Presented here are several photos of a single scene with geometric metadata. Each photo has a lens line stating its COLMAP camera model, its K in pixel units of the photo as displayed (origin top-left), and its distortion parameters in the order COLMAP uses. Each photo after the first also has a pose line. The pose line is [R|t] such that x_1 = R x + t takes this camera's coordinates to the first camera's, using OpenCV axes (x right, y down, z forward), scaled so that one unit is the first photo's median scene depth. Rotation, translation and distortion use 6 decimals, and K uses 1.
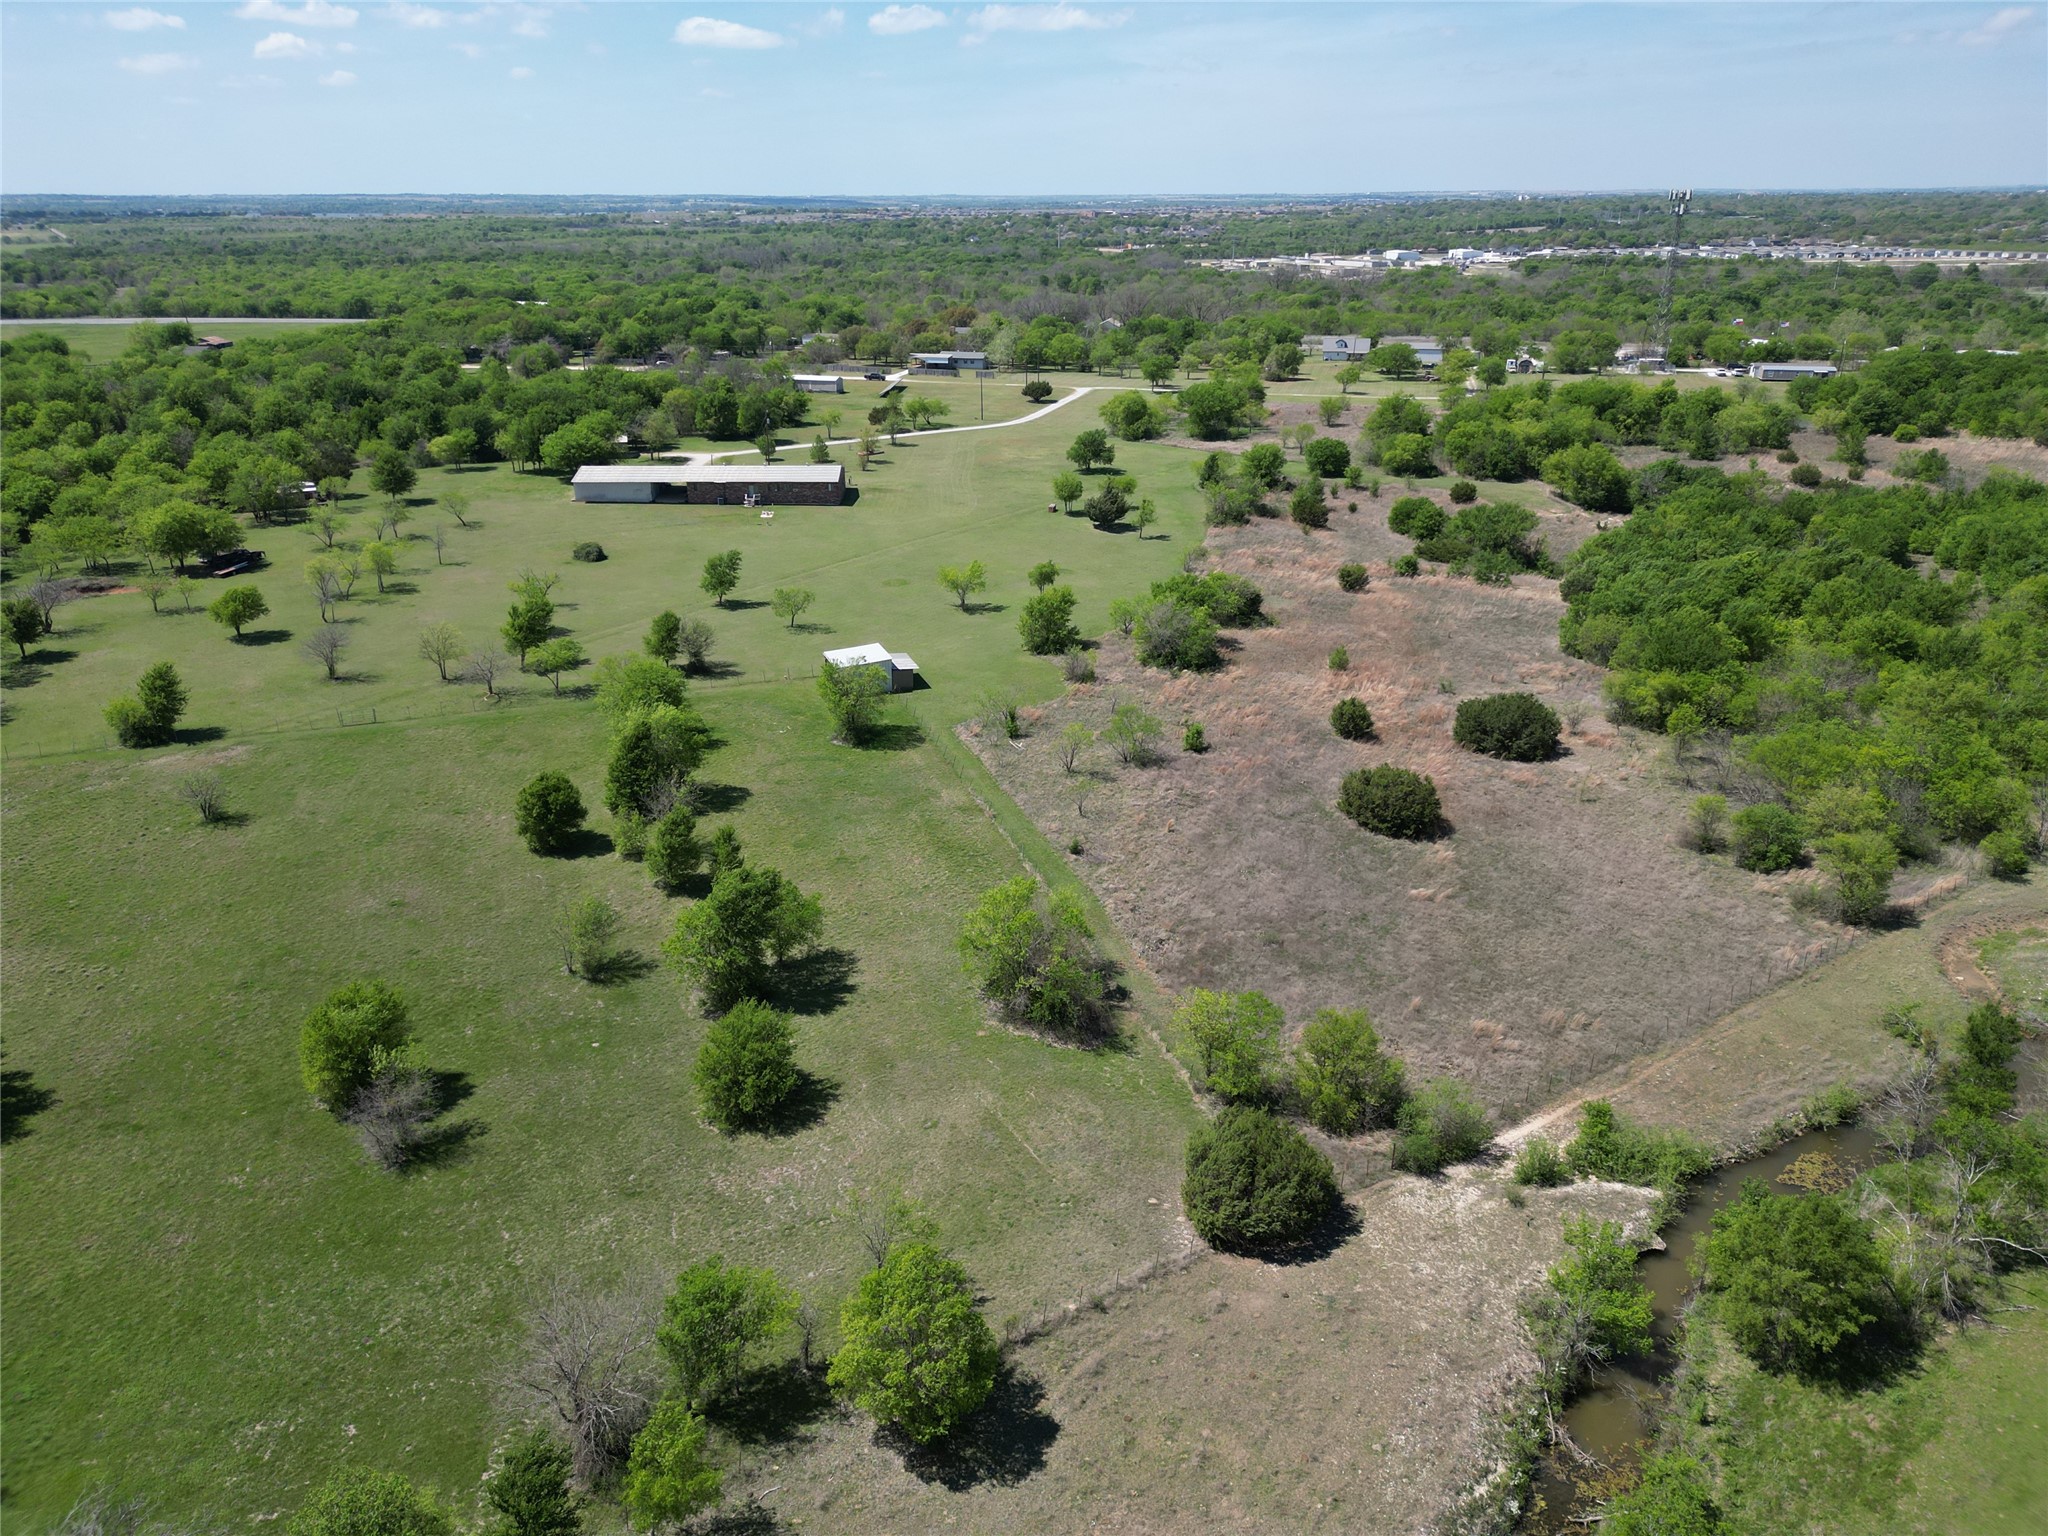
lens RADIAL K [[1441.9, 0, 1016.3], [0, 1441.9, 766.4], [0, 0, 1]] dist [0.070464, -0.068223]
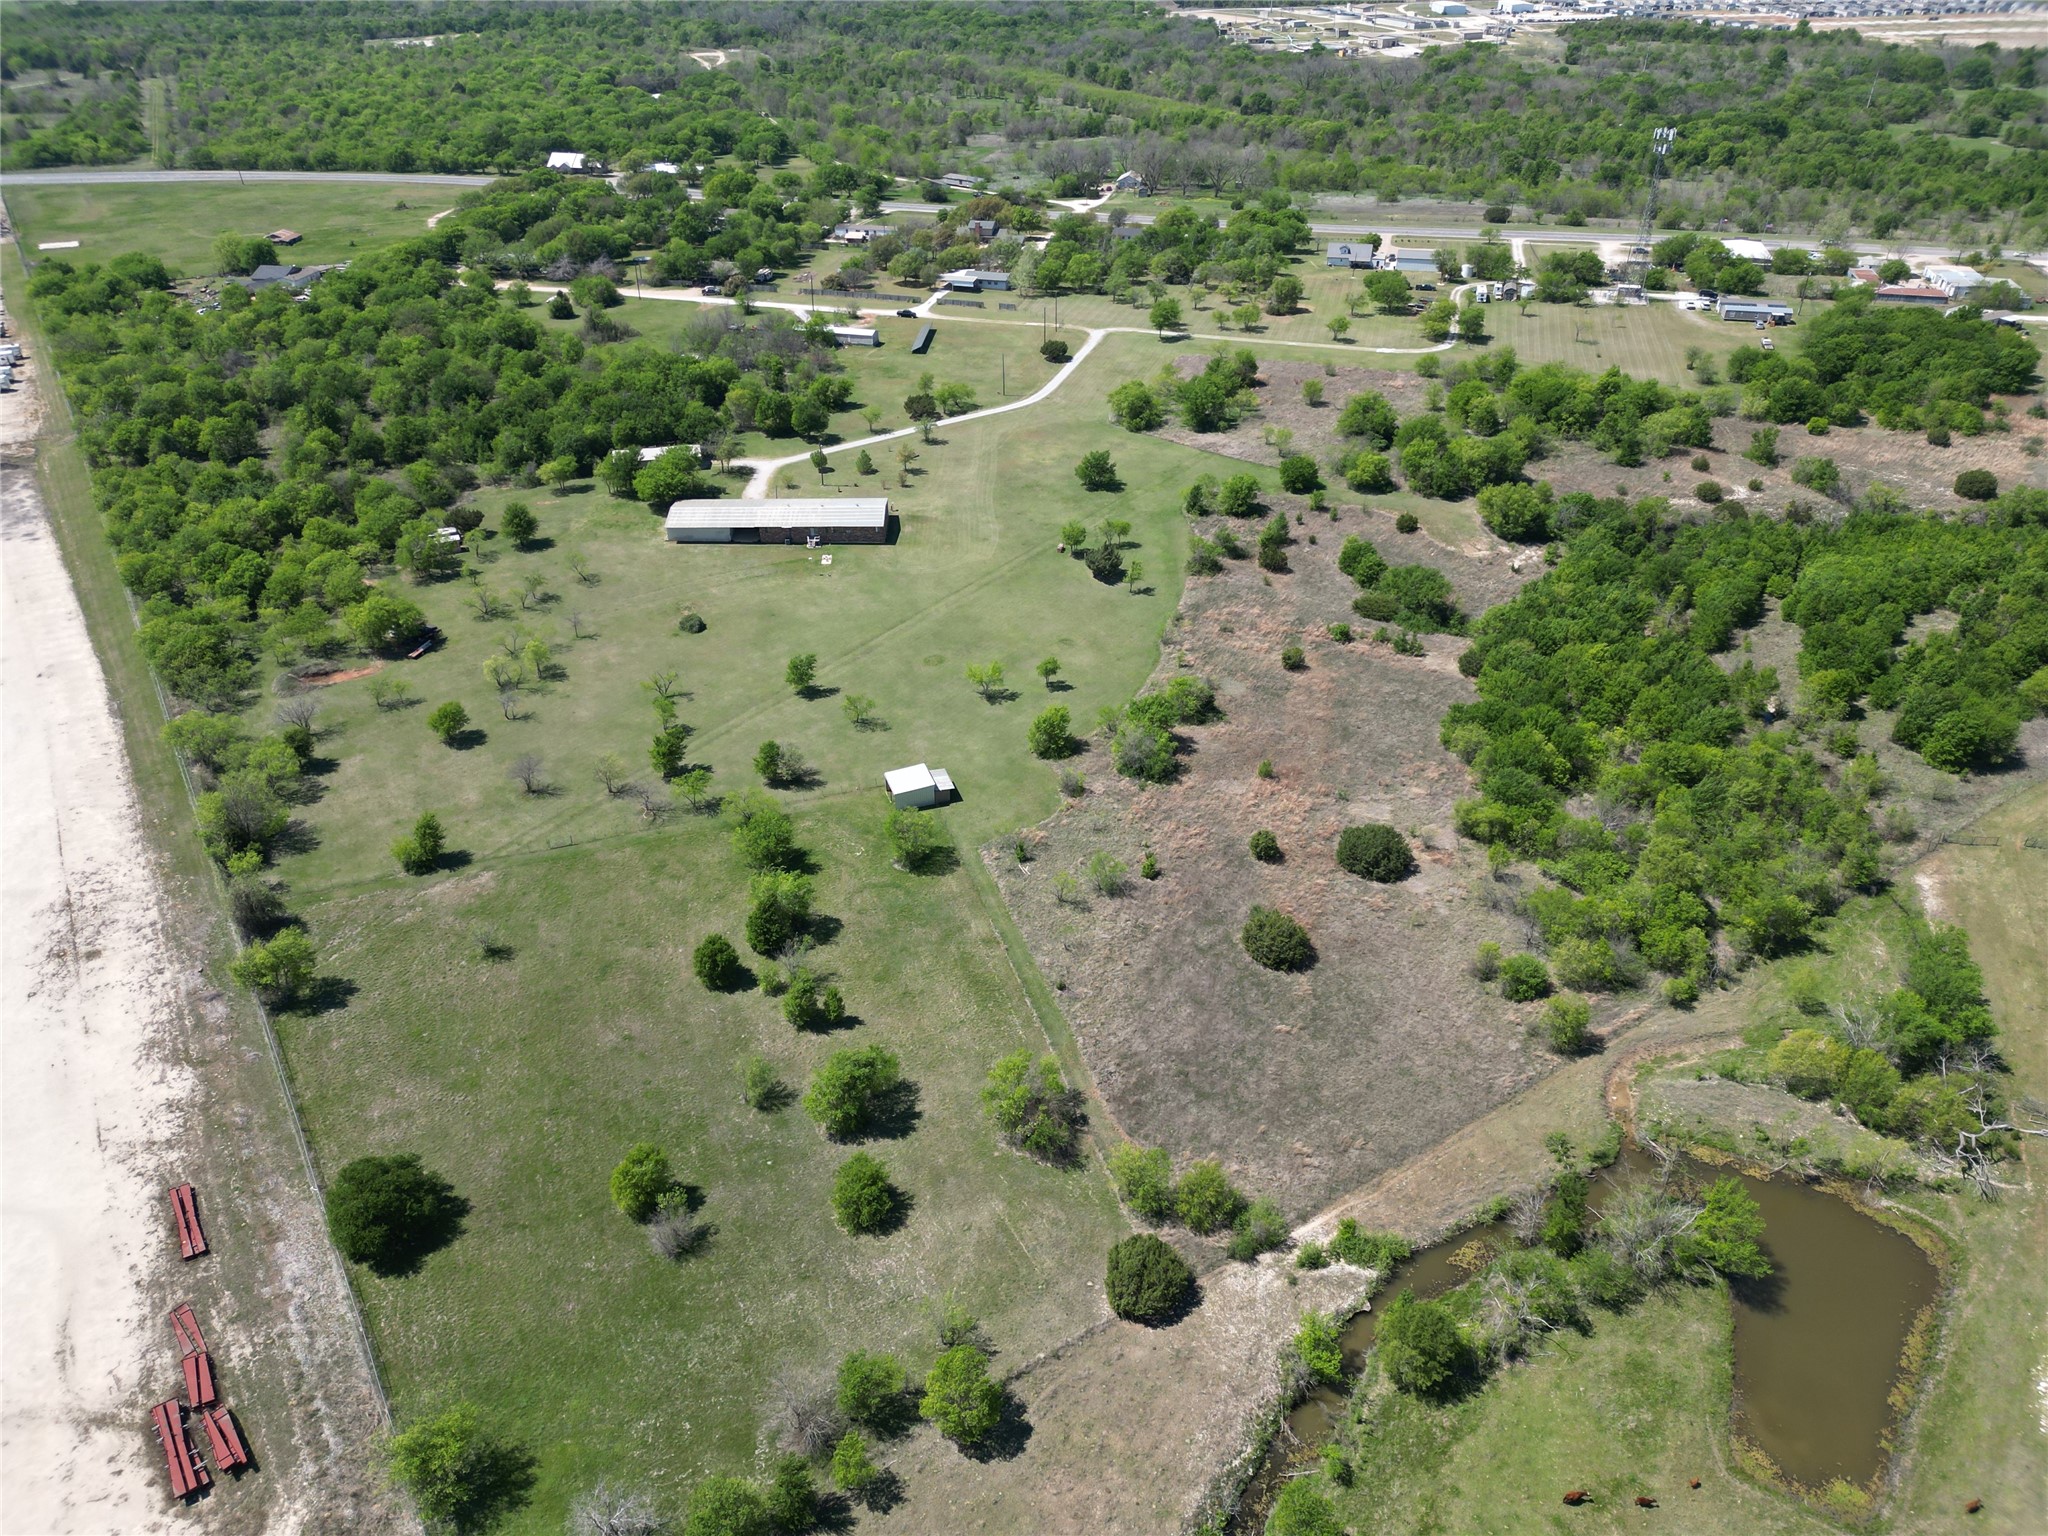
lens RADIAL K [[1441.9, 0, 1016.3], [0, 1441.9, 766.4], [0, 0, 1]] dist [0.070464, -0.068223]
pose [[0.999827, 0.005288, -0.017844, 0.024475], [-0.001942, 0.983197, 0.182538, -0.528866], [0.018509, -0.182472, 0.983037, -0.531823]]
